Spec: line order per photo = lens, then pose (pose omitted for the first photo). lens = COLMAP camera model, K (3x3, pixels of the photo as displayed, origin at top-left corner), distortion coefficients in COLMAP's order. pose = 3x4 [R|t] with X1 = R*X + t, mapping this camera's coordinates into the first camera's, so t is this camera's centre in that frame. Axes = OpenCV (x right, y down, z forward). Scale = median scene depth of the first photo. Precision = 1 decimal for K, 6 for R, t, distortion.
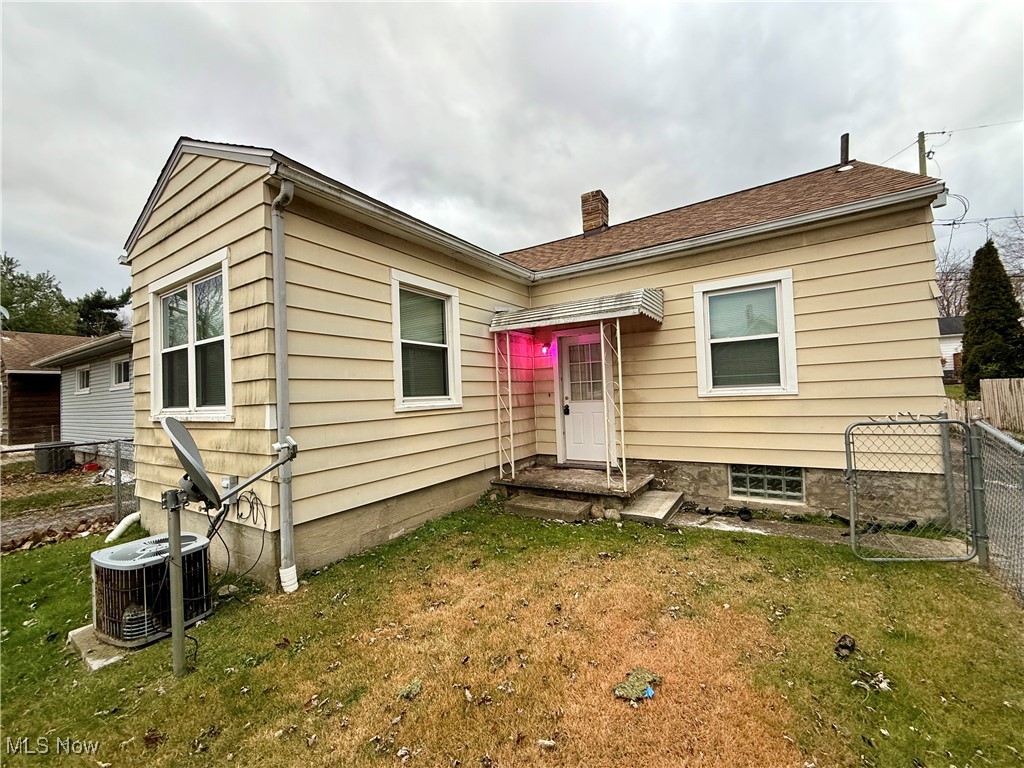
lens RADIAL K [[407.6, 0, 510.5], [0, 407.6, 383.5], [0, 0, 1]] dist [0.000550, -0.000076]
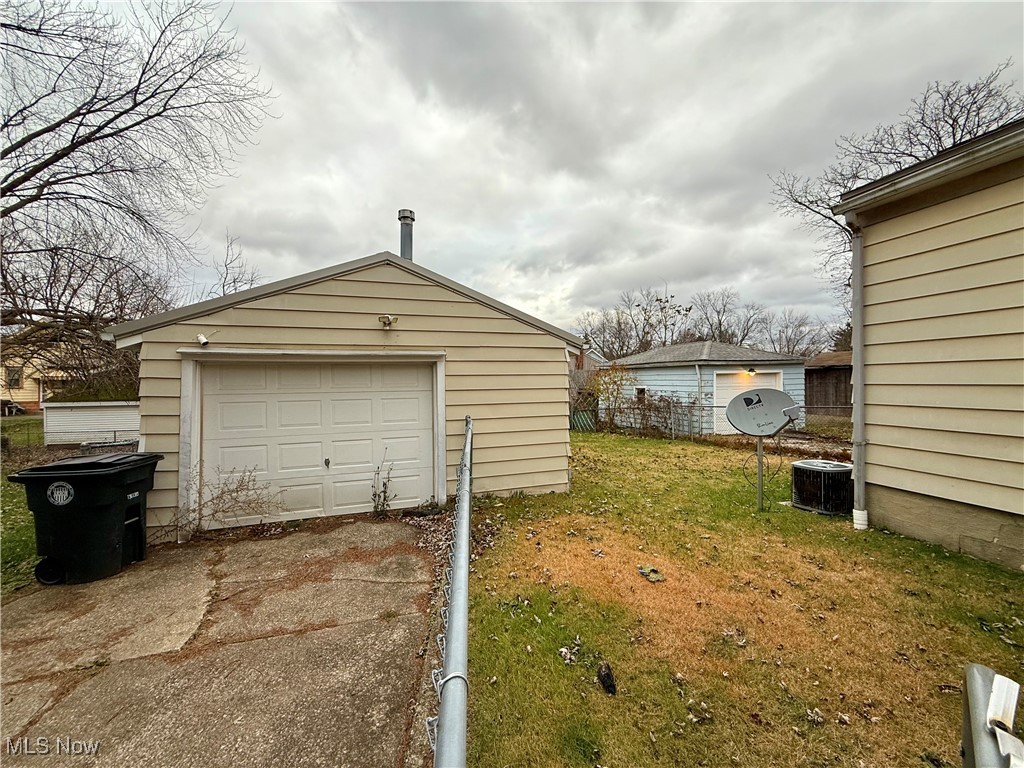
lens RADIAL K [[407.6, 0, 510.5], [0, 407.6, 383.5], [0, 0, 1]] dist [0.000550, -0.000076]
pose [[-0.657407, 0.048552, -0.751969, 1.105744], [0.058598, 0.998194, 0.013221, -0.035715], [0.751253, -0.035372, -0.659065, 0.996498]]
